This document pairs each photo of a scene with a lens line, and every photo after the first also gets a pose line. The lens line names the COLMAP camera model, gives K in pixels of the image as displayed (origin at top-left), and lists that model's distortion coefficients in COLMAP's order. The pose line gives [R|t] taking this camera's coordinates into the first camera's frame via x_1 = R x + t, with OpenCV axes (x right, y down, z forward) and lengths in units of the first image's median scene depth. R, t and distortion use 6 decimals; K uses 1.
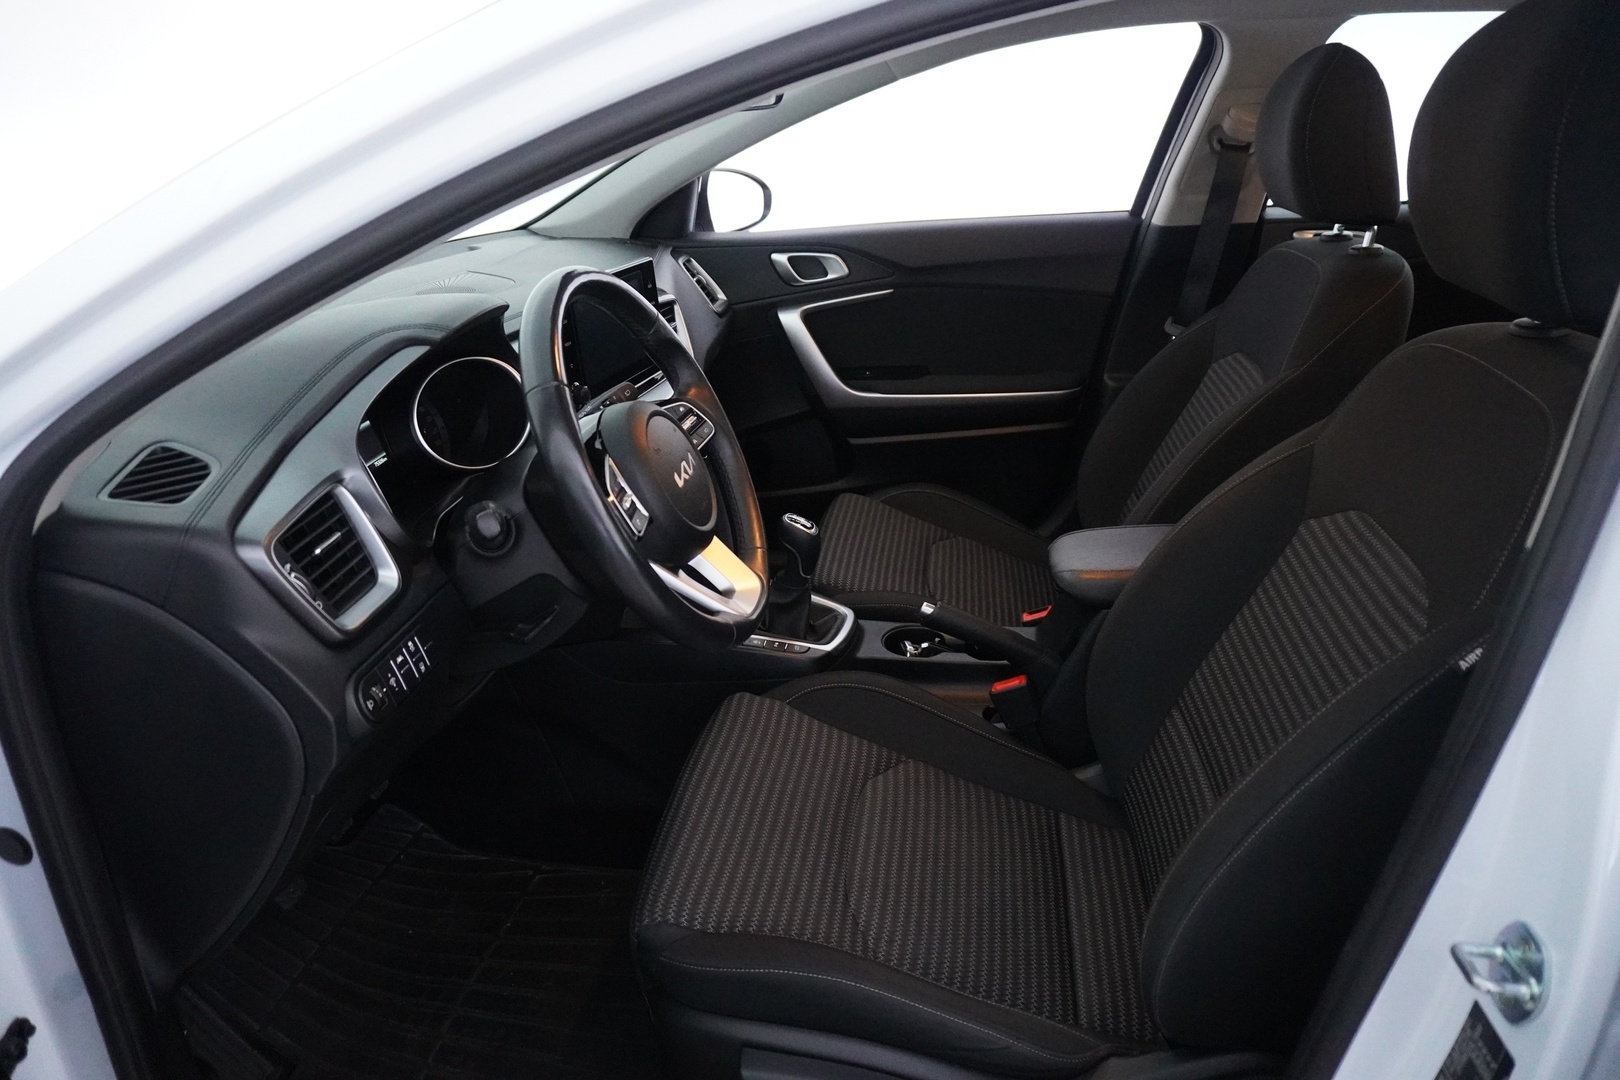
lens RADIAL K [[1105.2, 0, 810.0], [0, 1105.2, 540.0], [0, 0, 1]] dist [-0.020015, 0.000751]
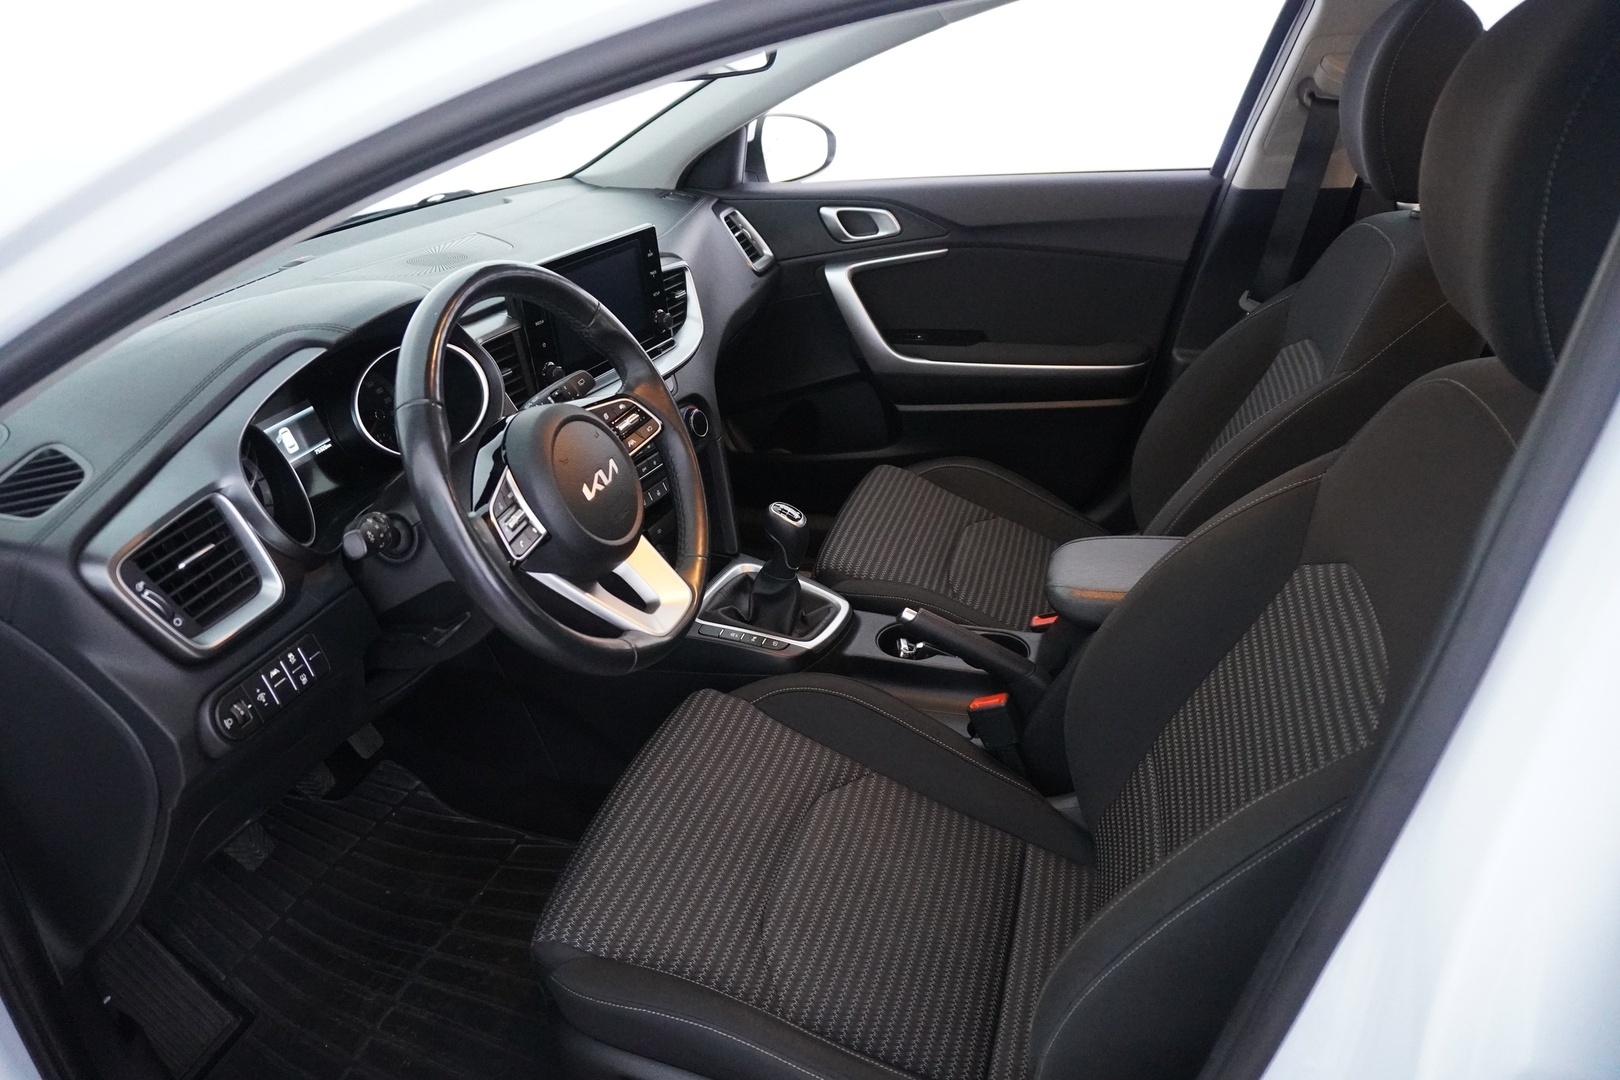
lens RADIAL K [[1105.2, 0, 810.0], [0, 1105.2, 540.0], [0, 0, 1]] dist [-0.020015, 0.000751]
pose [[0.989497, 0.059351, -0.131807, 0.149988], [-0.049458, 0.995796, 0.077103, -0.073060], [0.135829, -0.069775, 0.988272, 0.063964]]
